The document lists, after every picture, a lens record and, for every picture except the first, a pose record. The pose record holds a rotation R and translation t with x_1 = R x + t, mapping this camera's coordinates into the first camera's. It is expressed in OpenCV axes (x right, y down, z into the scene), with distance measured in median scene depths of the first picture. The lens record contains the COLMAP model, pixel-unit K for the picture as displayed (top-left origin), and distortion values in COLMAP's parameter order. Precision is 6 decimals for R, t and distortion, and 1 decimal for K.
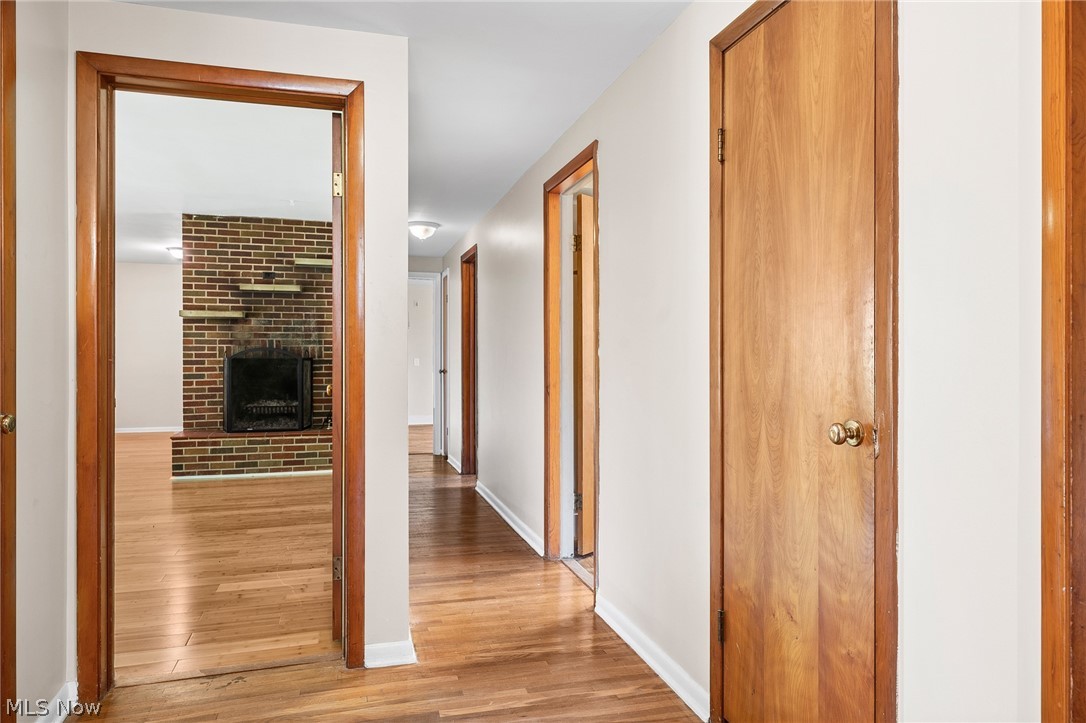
lens RADIAL K [[702.2, 0, 545.6], [0, 702.2, 356.7], [0, 0, 1]] dist [0.003824, -0.001501]
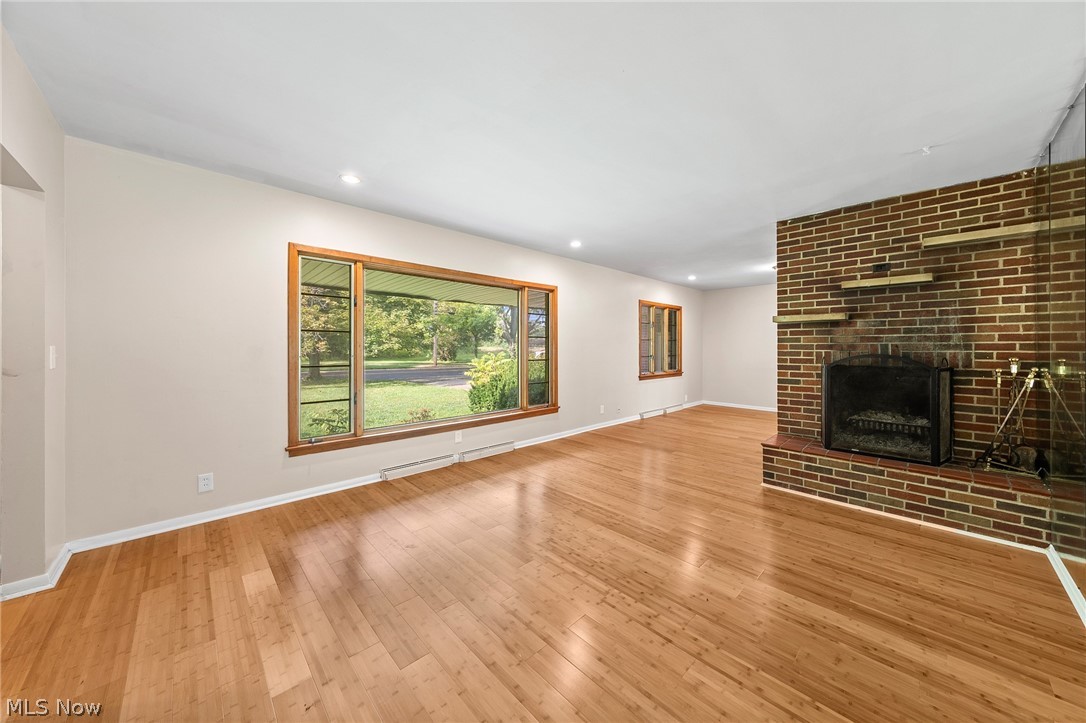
lens RADIAL K [[373.7, 0, 551.6], [0, 373.7, 346.1], [0, 0, 1]] dist [-0.004992, -0.000075]
pose [[0.474946, -0.002252, -0.880012, -0.192927], [-0.002701, 0.999988, -0.004016, -0.019102], [0.880011, 0.004284, 0.474935, 0.448939]]
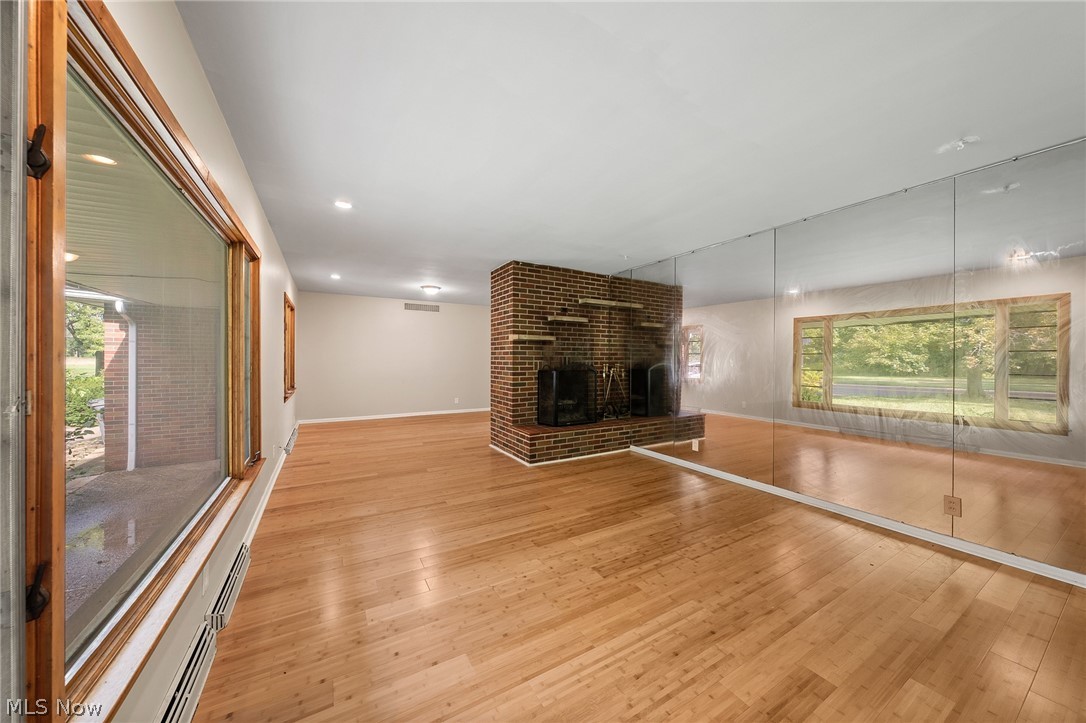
lens RADIAL K [[373.7, 0, 532.8], [0, 373.7, 358.8], [0, 0, 1]] dist [-0.004992, -0.000075]
pose [[0.969431, 0.004092, 0.245331, -0.644789], [-0.004477, 0.999989, 0.001012, -0.021042], [-0.245324, -0.002080, 0.969439, 0.312282]]
